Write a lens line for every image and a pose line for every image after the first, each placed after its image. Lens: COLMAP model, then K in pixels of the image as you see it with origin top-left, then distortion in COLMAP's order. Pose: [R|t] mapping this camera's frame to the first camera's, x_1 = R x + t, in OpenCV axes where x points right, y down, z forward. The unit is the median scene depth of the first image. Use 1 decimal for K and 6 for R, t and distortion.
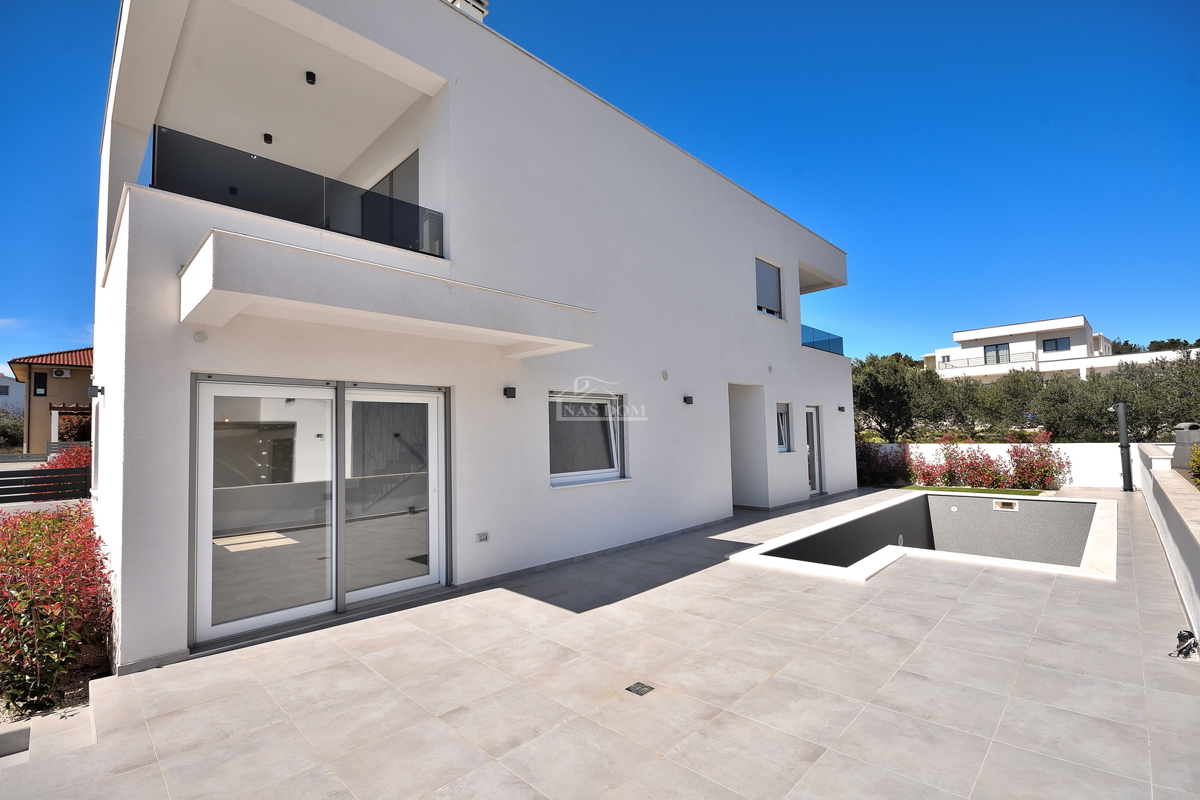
lens RADIAL K [[528.3, 0, 604.3], [0, 528.3, 406.9], [0, 0, 1]] dist [0.006668, -0.010019]
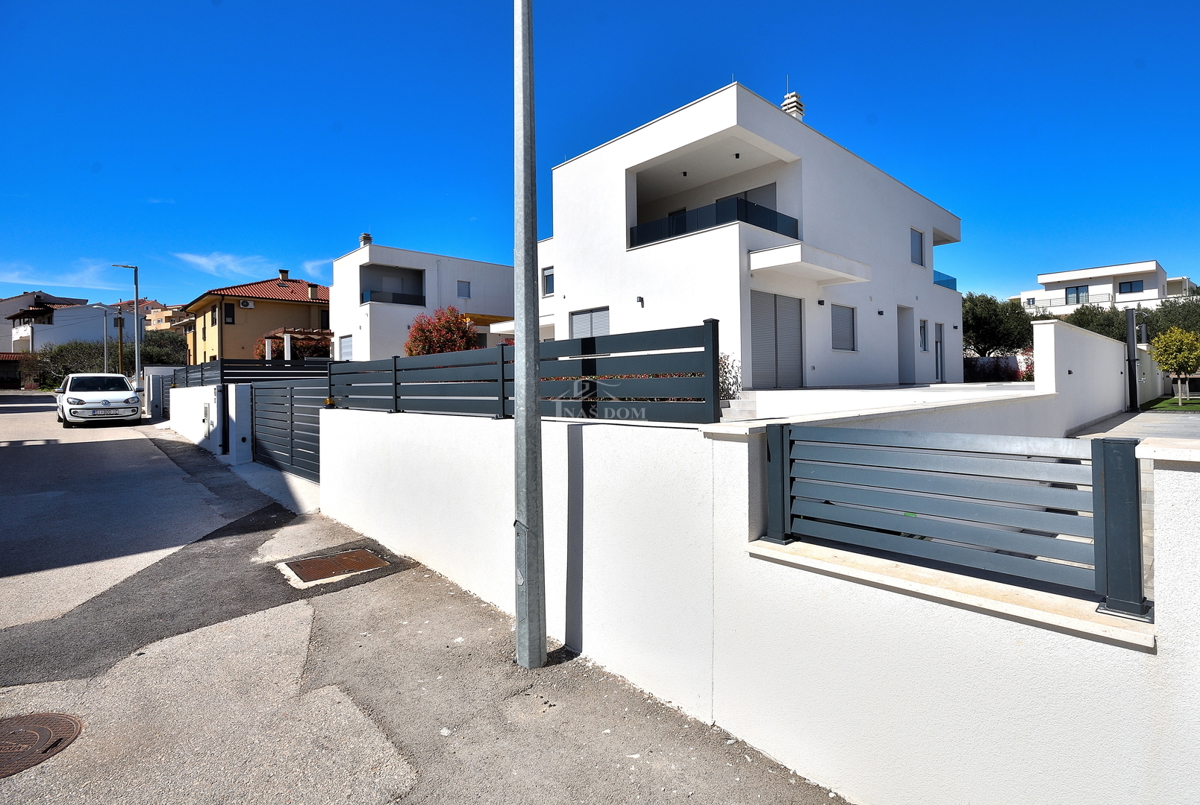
lens RADIAL K [[573.0, 0, 656.1], [0, 573.0, 371.6], [0, 0, 1]] dist [-0.005283, -0.000111]
pose [[0.999935, 0.009874, -0.005739, -0.826182], [-0.009677, 0.999395, 0.033419, 0.180024], [0.006065, -0.033361, 0.999425, -1.320576]]
